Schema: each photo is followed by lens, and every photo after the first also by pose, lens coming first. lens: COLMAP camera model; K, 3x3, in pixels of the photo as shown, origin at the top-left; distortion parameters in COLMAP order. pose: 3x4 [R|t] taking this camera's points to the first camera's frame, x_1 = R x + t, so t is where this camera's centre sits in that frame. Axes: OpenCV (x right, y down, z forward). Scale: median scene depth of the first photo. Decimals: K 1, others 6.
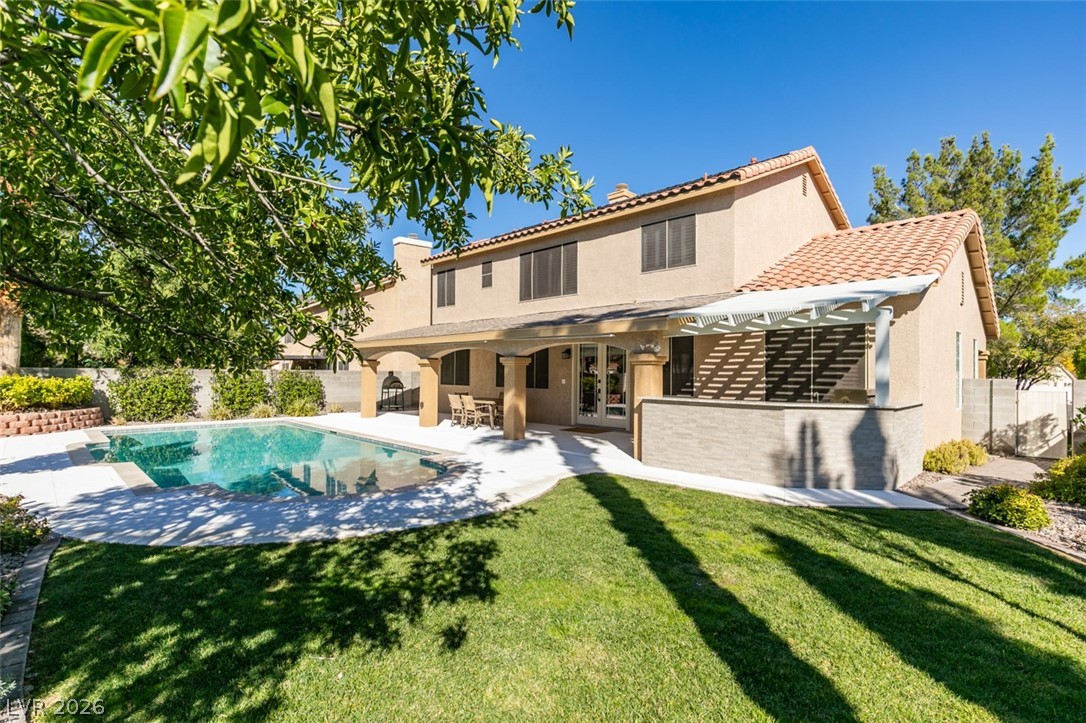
lens RADIAL K [[518.1, 0, 542.9], [0, 518.1, 363.3], [0, 0, 1]] dist [-0.002676, 0.000028]
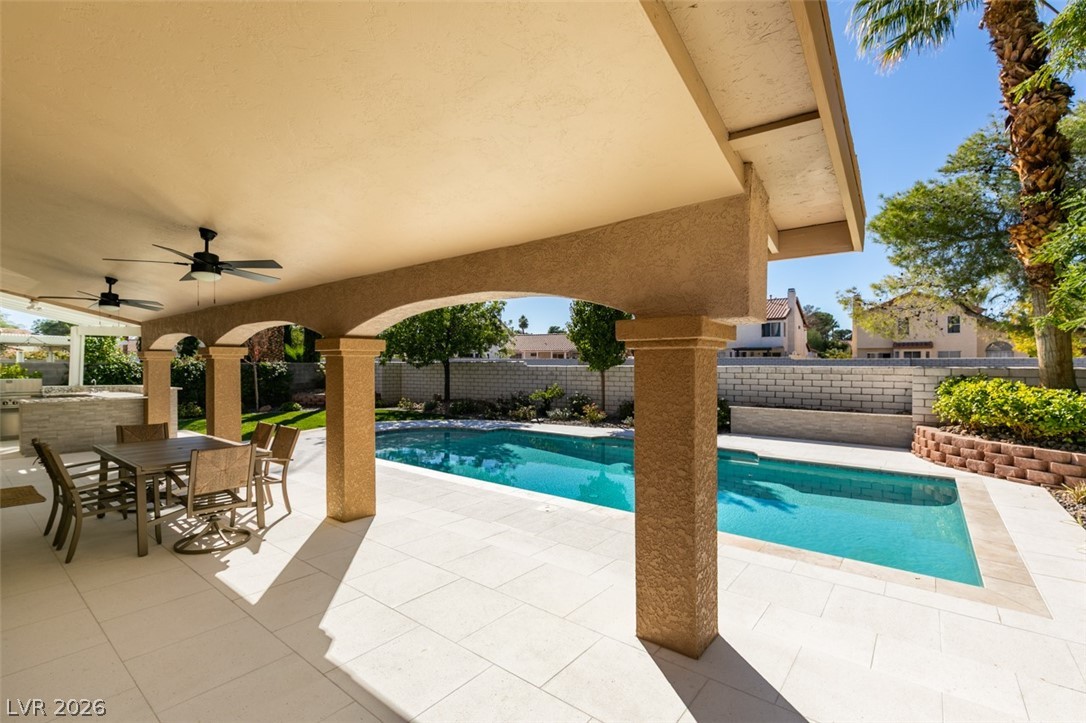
lens RADIAL K [[484.5, 0, 537.6], [0, 484.5, 366.6], [0, 0, 1]] dist [0.005785, -0.000564]
pose [[-0.993501, -0.007417, -0.113582, -0.620800], [-0.006135, 0.999914, -0.011630, 0.027460], [0.113659, -0.010857, -0.993461, 2.723392]]
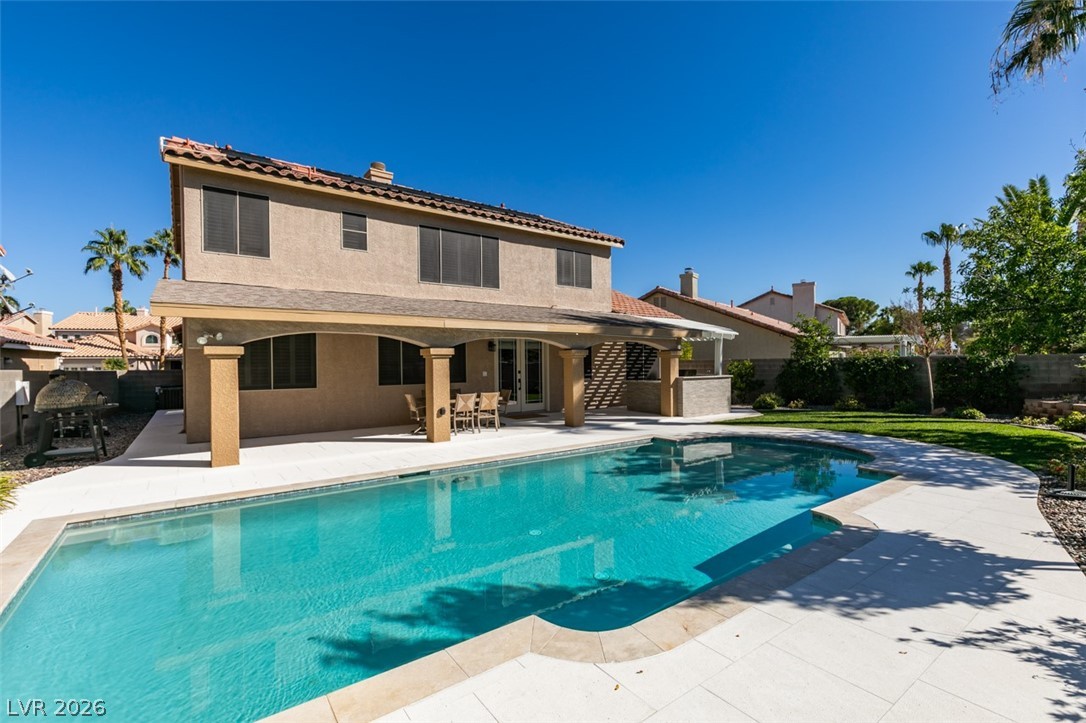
lens RADIAL K [[484.5, 0, 544.7], [0, 484.5, 362.7], [0, 0, 1]] dist [0.005785, -0.000564]
pose [[0.150404, -0.001458, 0.988624, -1.733537], [-0.000601, 0.999999, 0.001566, 0.025193], [-0.988624, -0.000829, 0.150403, 1.496727]]
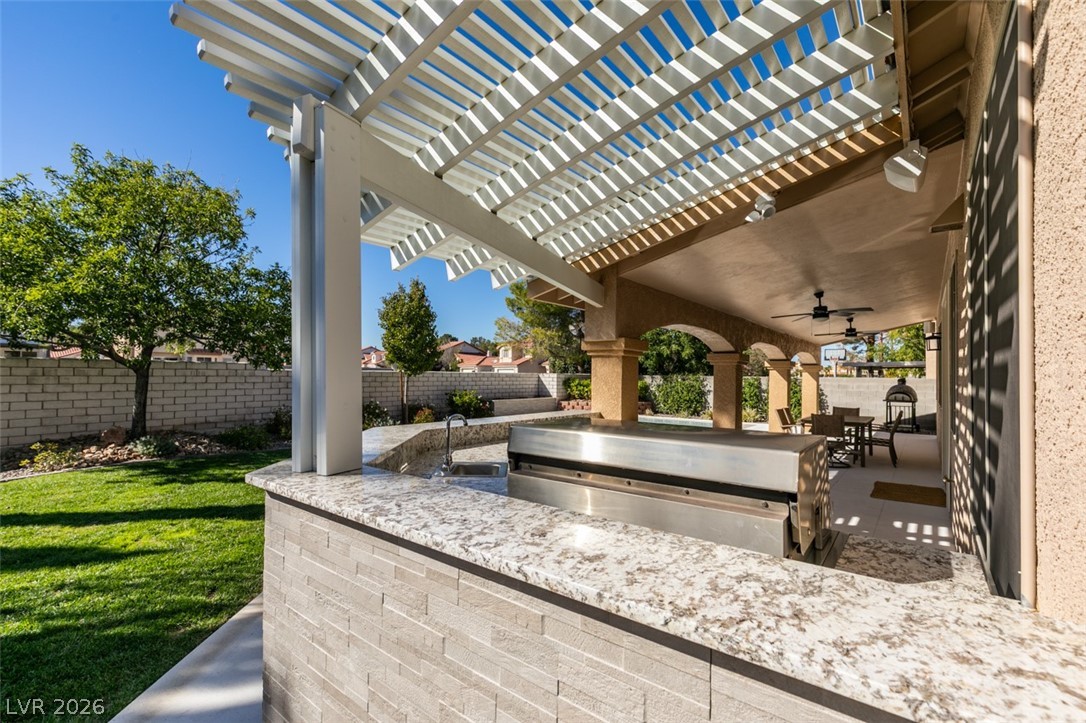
lens RADIAL K [[484.5, 0, 542.9], [0, 484.5, 366.8], [0, 0, 1]] dist [0.005785, -0.000564]
pose [[0.122691, -0.024071, -0.992153, 0.938363], [0.006562, 0.999704, -0.023443, 0.032611], [0.992423, -0.003634, 0.122812, 1.098520]]
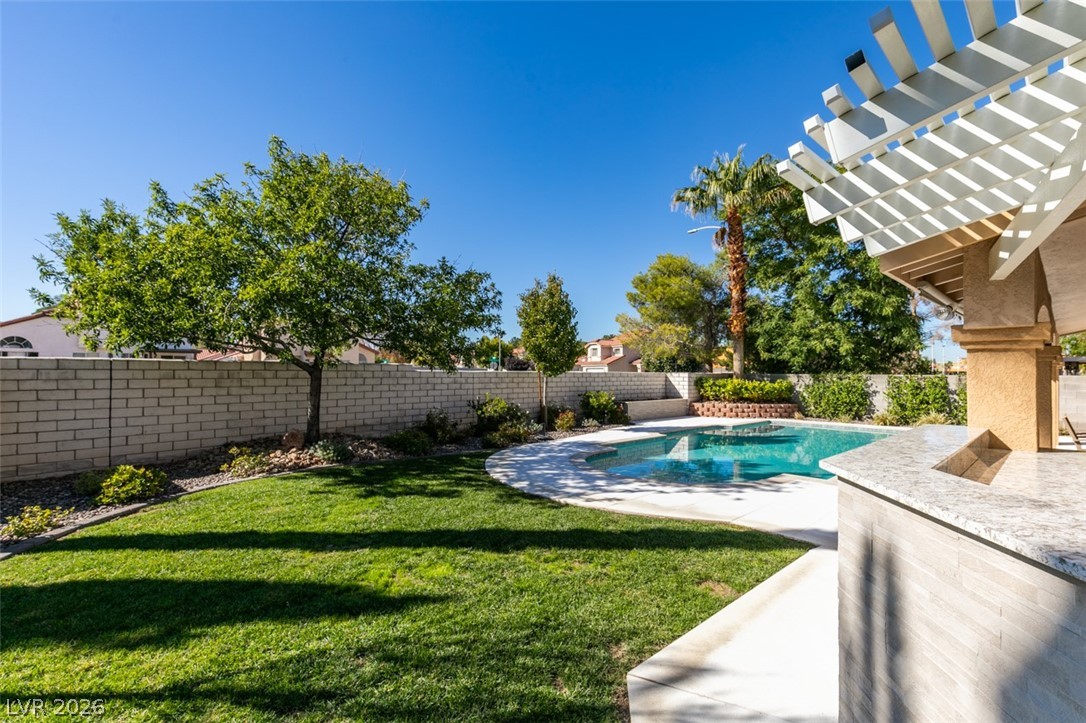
lens RADIAL K [[484.5, 0, 541.8], [0, 484.5, 366.7], [0, 0, 1]] dist [0.005785, -0.000564]
pose [[-0.034848, -0.022730, -0.999134, 0.770684], [0.010946, 0.999673, -0.023124, 0.025460], [0.999333, -0.011742, -0.034587, 0.838019]]
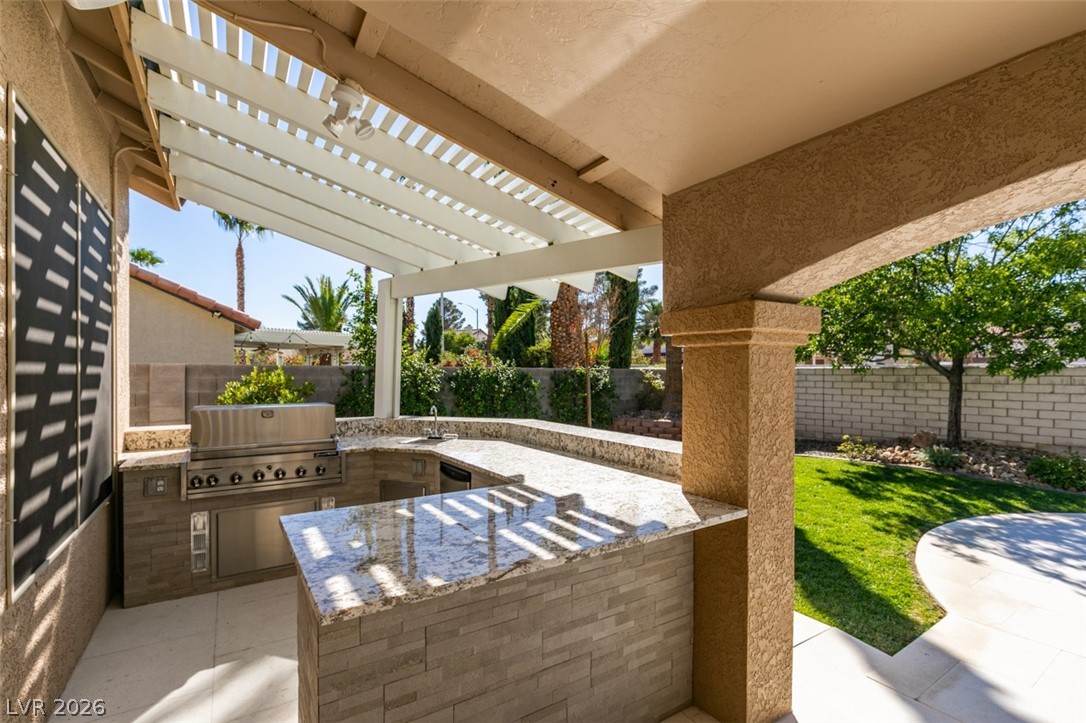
lens RADIAL K [[484.5, 0, 542.5], [0, 484.5, 370.1], [0, 0, 1]] dist [0.005785, -0.000564]
pose [[-0.979479, -0.012091, 0.201186, 0.324253], [-0.015785, 0.999735, -0.016766, 0.022736], [-0.200929, -0.019597, -0.979410, 1.624339]]
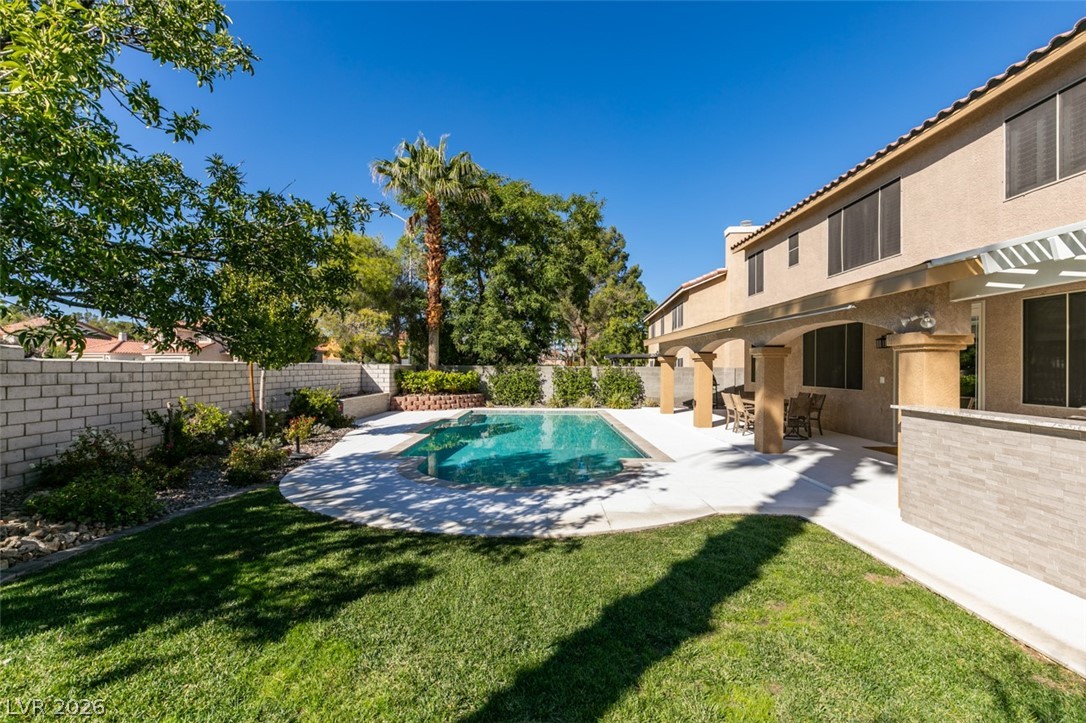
lens RADIAL K [[484.5, 0, 541.8], [0, 484.5, 366.0], [0, 0, 1]] dist [0.005785, -0.000564]
pose [[0.706048, -0.005876, -0.708140, 0.367357], [0.012229, 0.999918, 0.003896, 0.015192], [0.708059, -0.011411, 0.706062, 0.390543]]
